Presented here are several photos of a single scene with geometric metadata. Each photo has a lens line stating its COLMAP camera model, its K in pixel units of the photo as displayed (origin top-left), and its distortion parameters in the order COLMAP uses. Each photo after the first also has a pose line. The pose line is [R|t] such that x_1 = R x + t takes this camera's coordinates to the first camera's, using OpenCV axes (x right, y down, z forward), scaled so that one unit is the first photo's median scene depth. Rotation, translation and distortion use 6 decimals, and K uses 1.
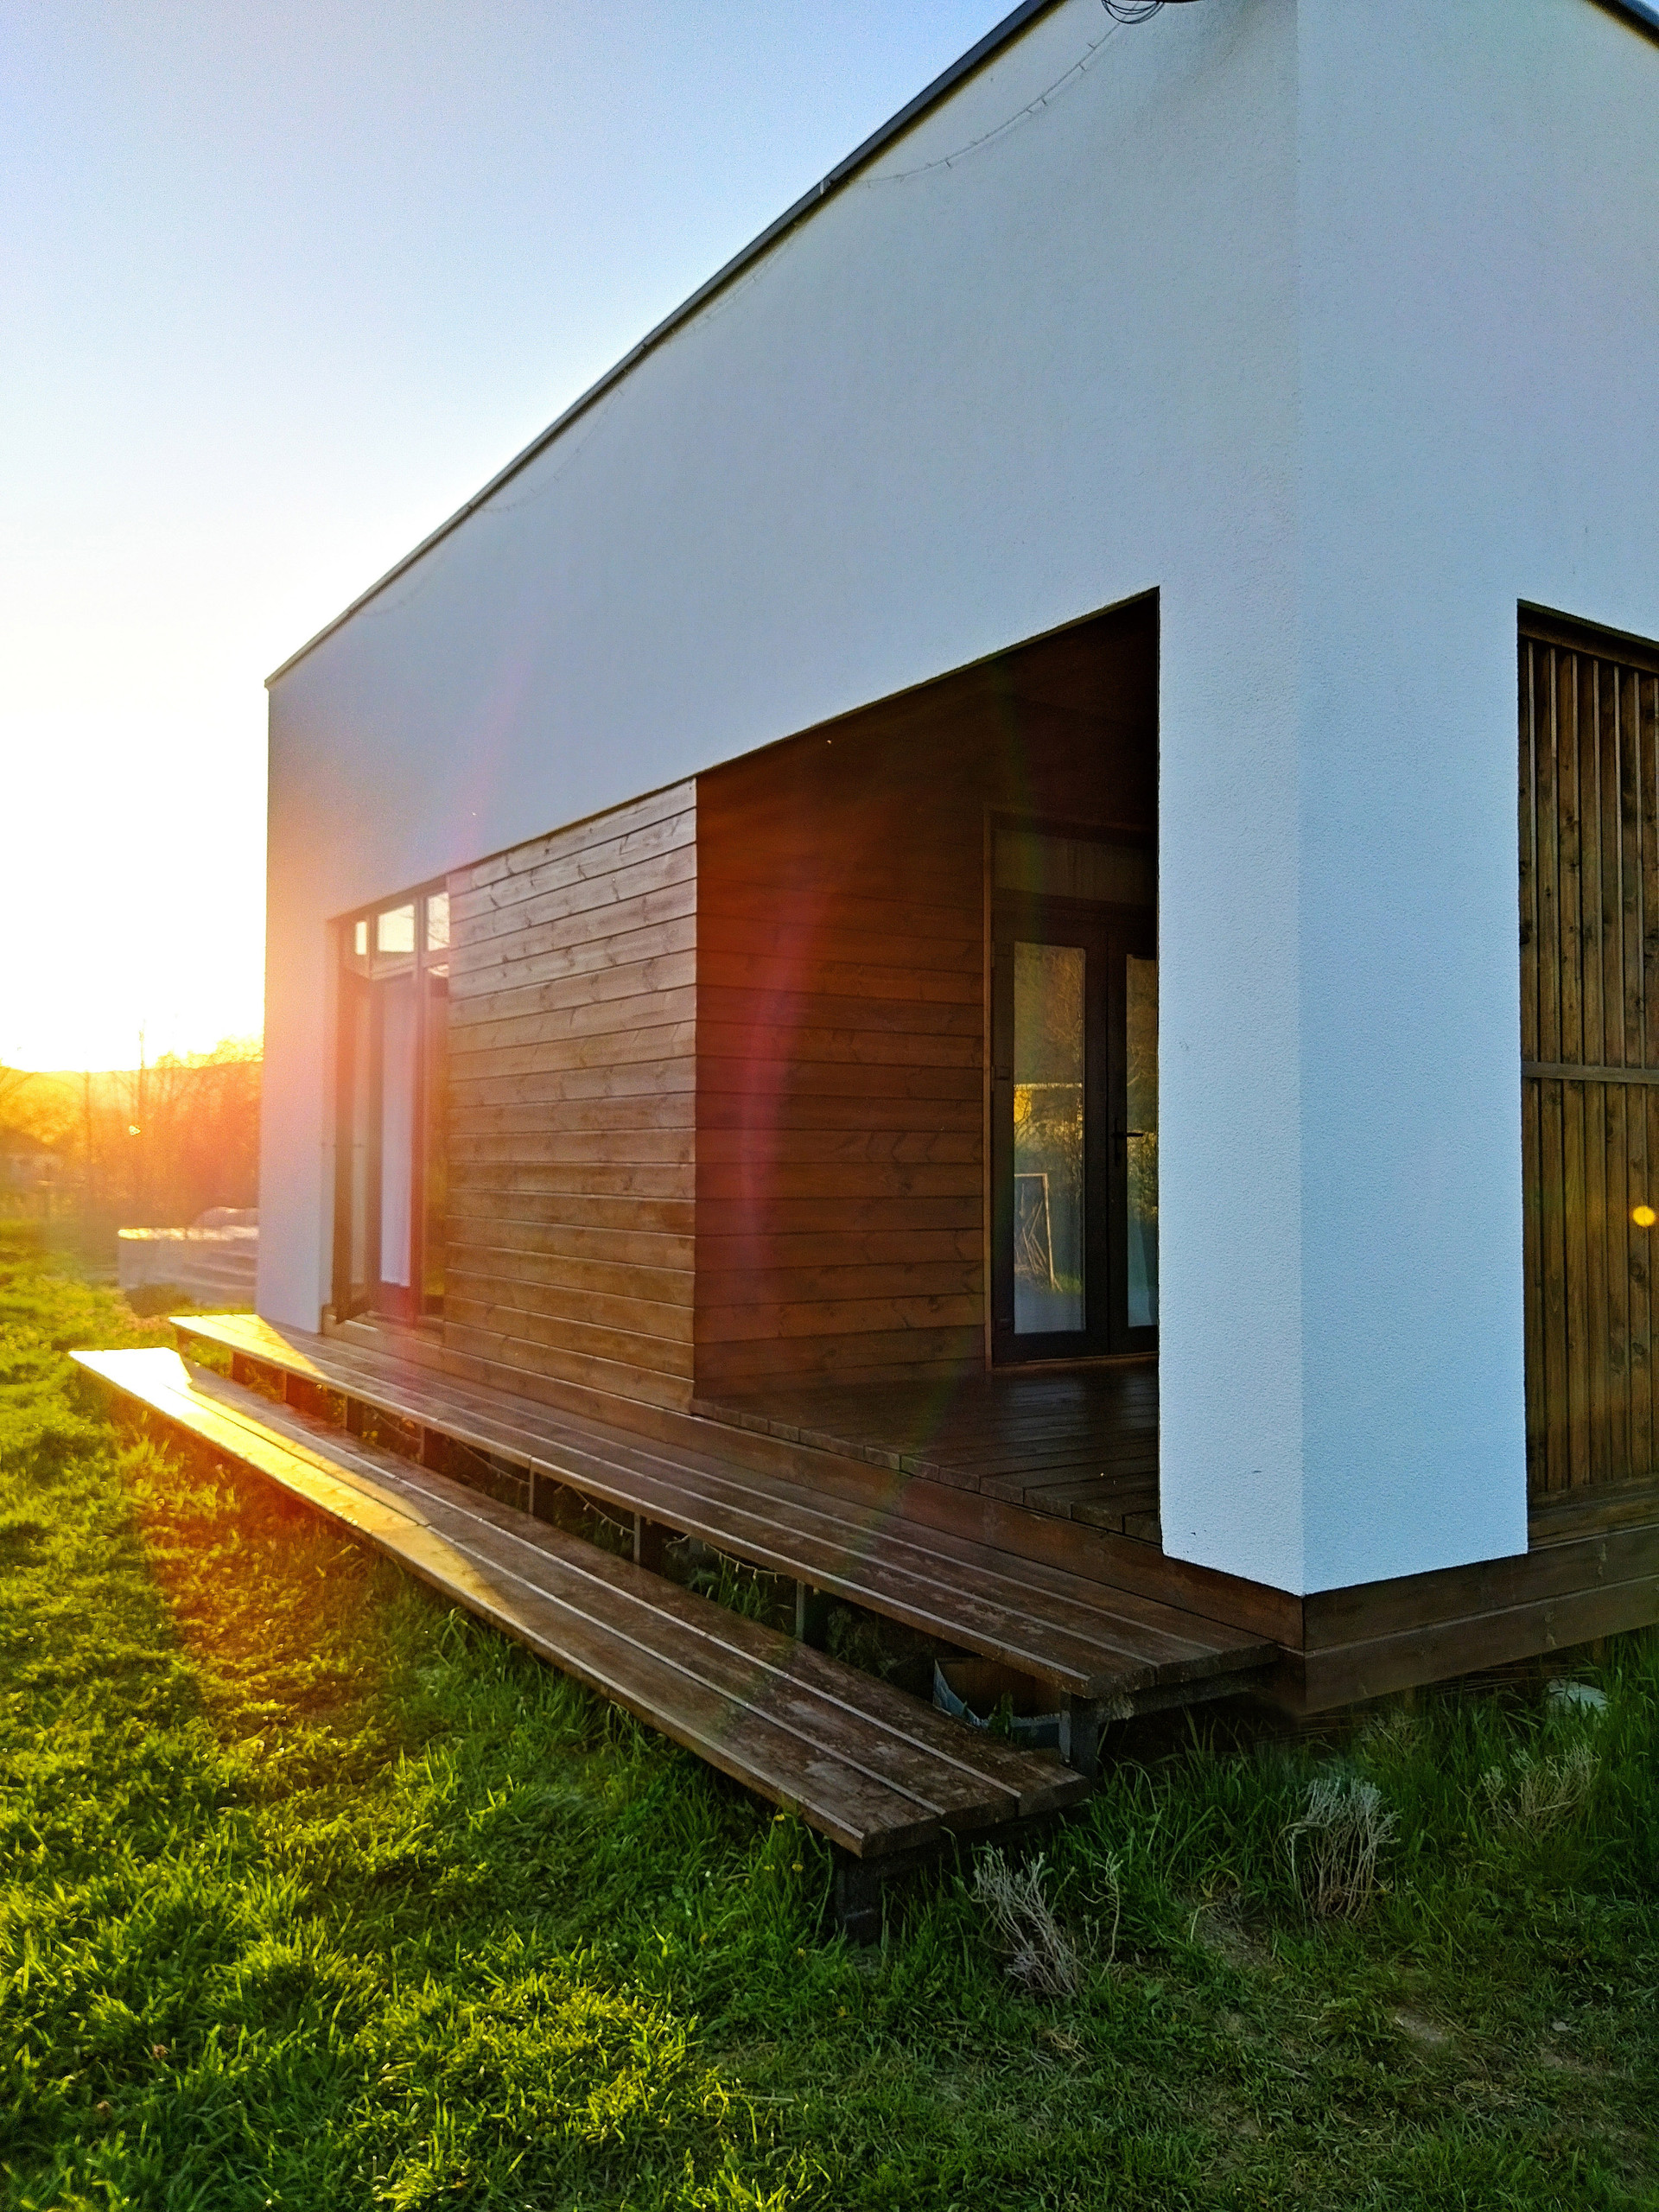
lens RADIAL K [[1642.3, 0, 831.2], [0, 1642.3, 1097.5], [0, 0, 1]] dist [0.103211, -0.151561]
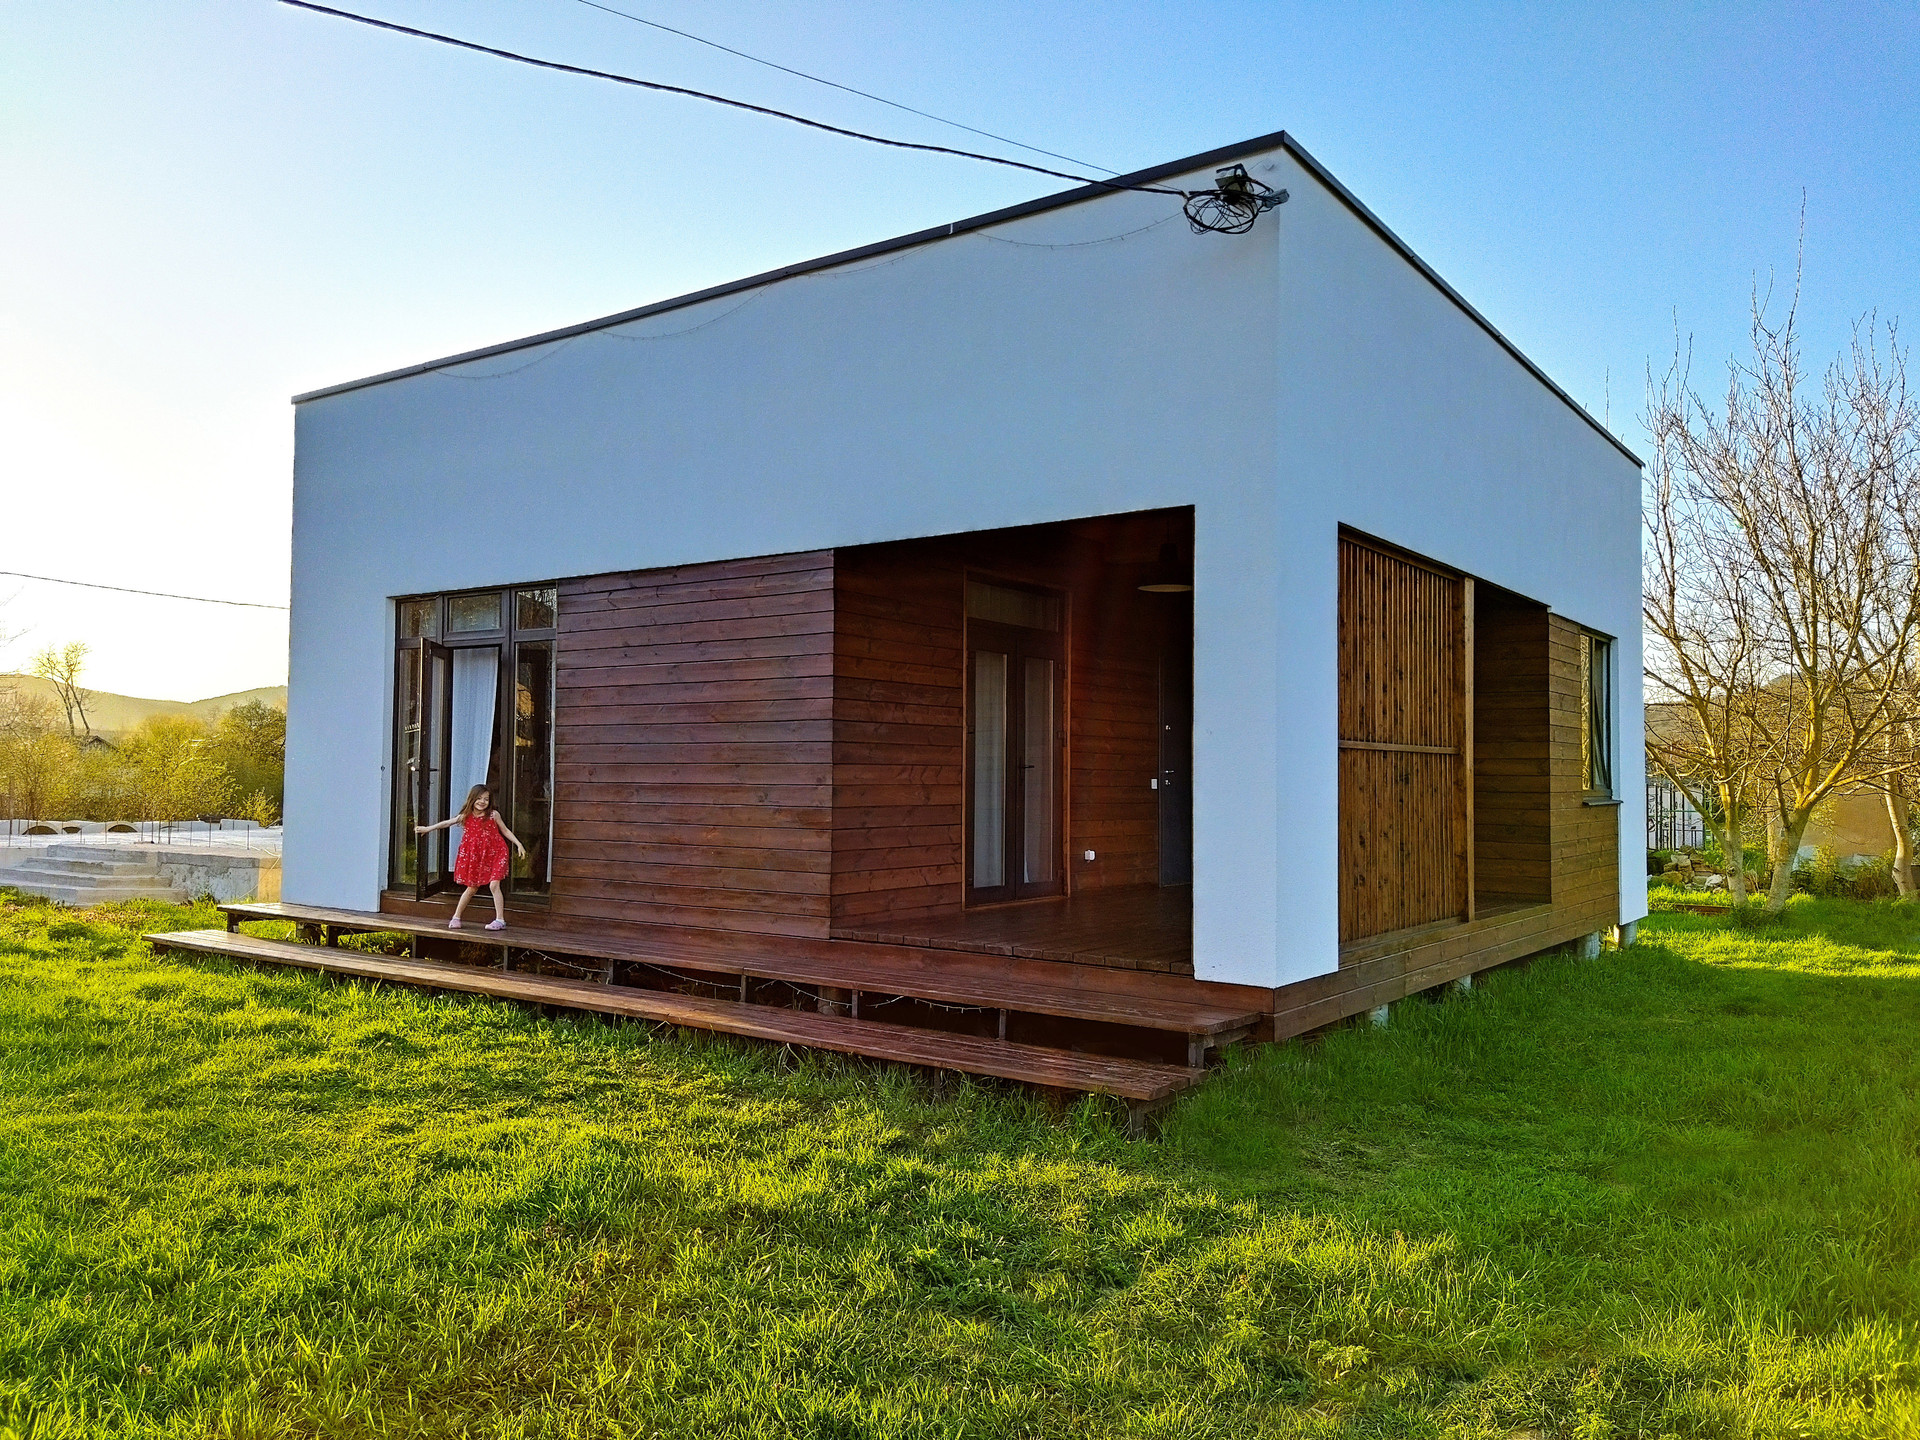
lens RADIAL K [[1425.5, 0, 945.3], [0, 1425.5, 724.3], [0, 0, 1]] dist [0.103211, -0.151561]
pose [[0.933774, 0.016298, 0.357492, -0.483756], [-0.017228, 0.999851, -0.000585, -0.021768], [-0.357448, -0.005613, 0.933916, -0.361571]]
